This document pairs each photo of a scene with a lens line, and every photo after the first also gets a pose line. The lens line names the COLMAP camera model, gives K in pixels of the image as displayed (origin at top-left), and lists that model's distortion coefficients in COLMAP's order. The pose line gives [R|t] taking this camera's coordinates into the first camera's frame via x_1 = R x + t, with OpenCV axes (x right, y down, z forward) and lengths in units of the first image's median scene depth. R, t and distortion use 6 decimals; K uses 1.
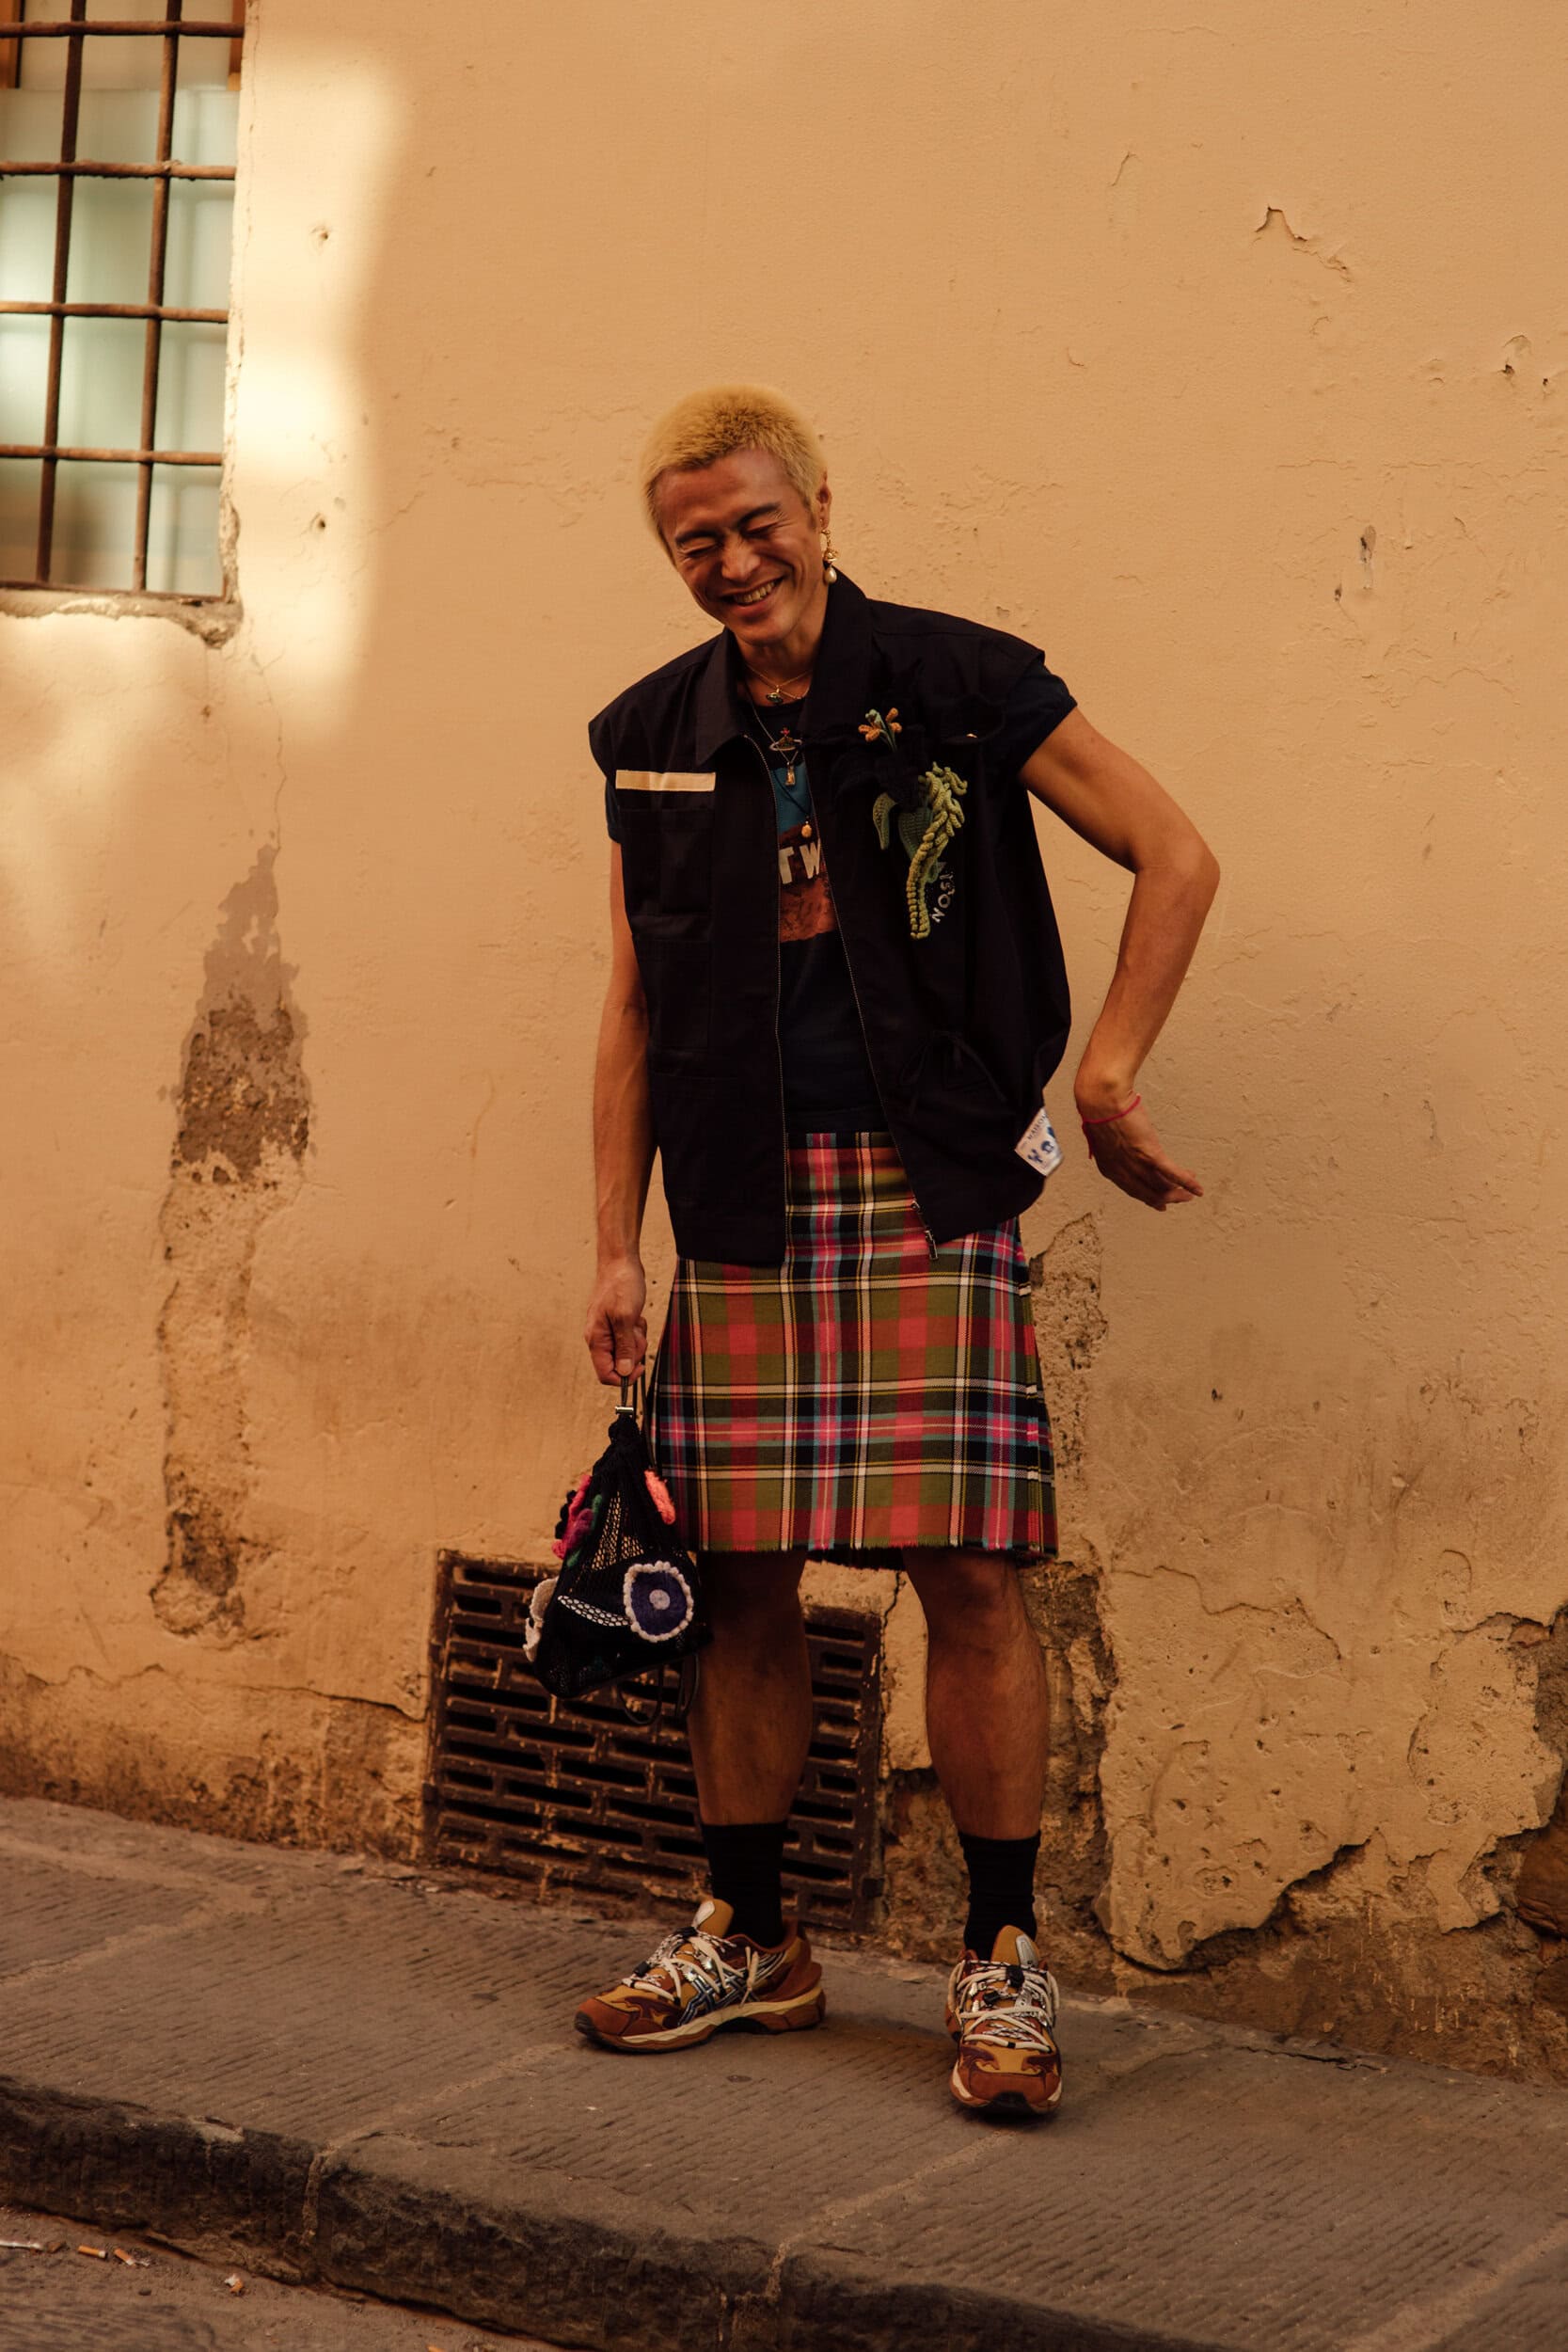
lens RADIAL K [[5846.5, 0, 681.2], [0, 5846.5, 964.8], [0, 0, 1]] dist [-0.029076, 0.000000]
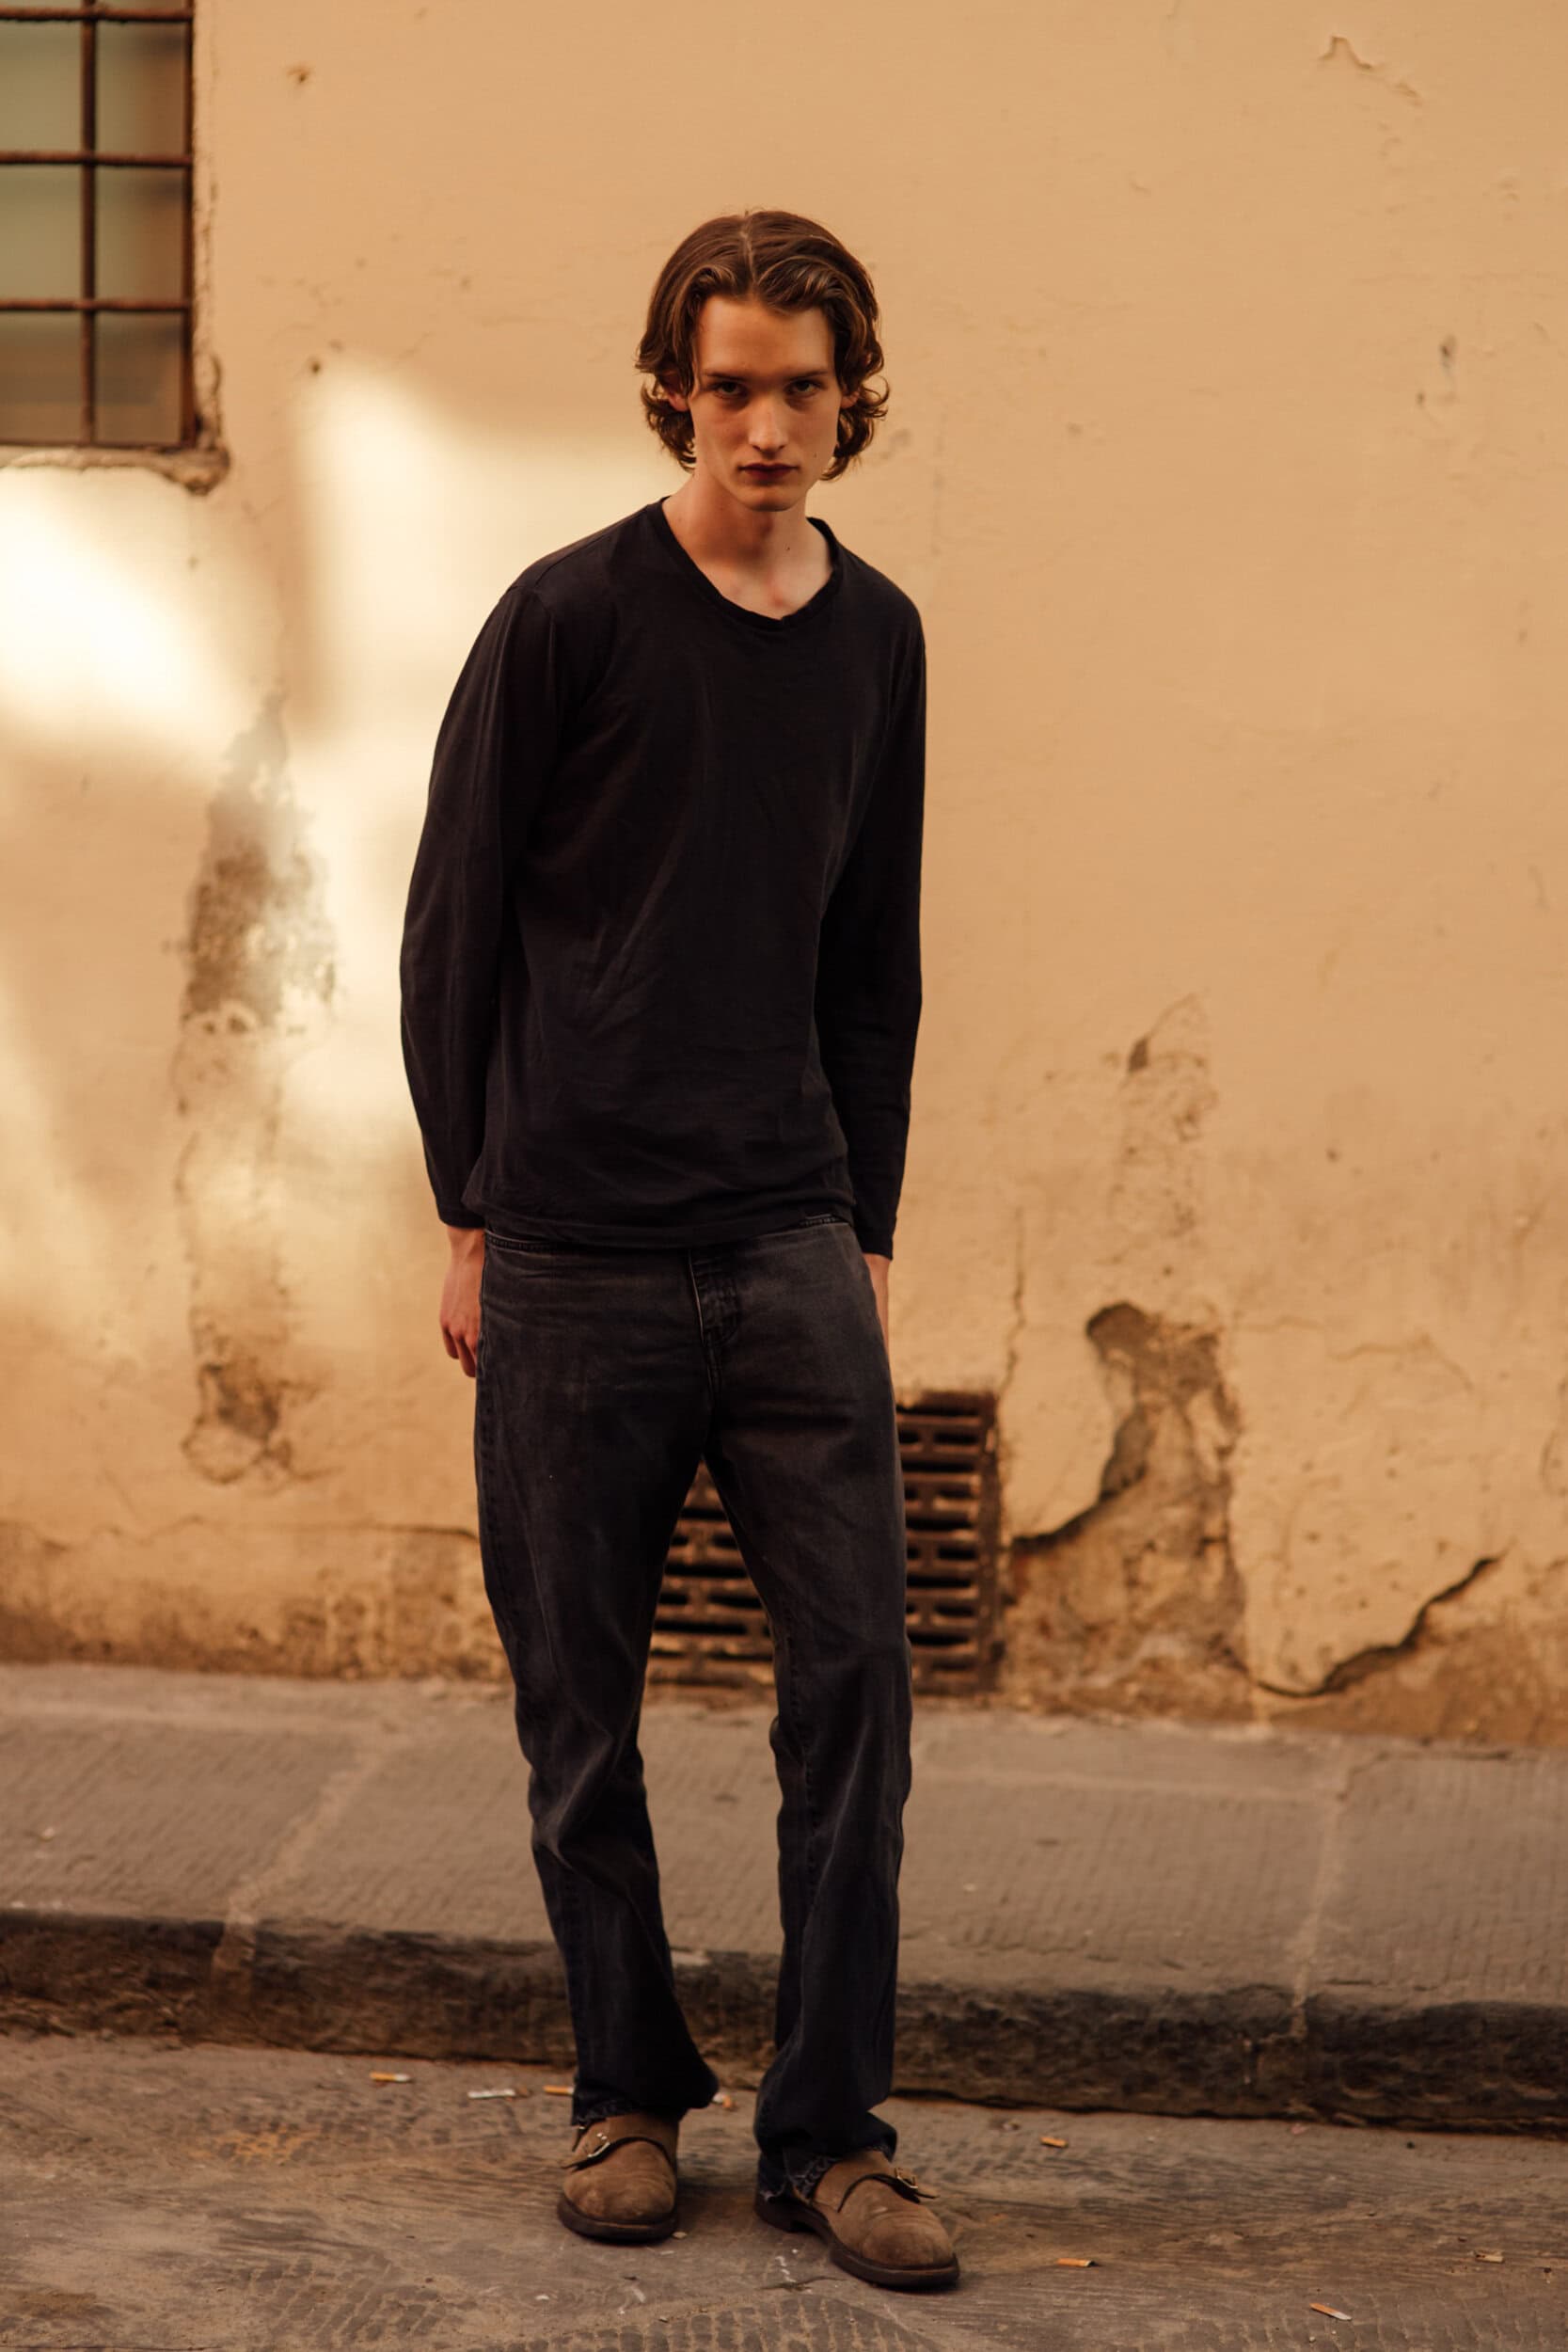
lens RADIAL K [[5846.5, 0, 764.8], [0, 5846.5, 995.0], [0, 0, 1]] dist [-0.029076, 0.000000]
pose [[0.938288, -0.081286, 0.336168, -0.343755], [0.061807, 0.995751, 0.068262, -0.033069], [-0.340288, -0.043271, 0.939325, 0.030904]]
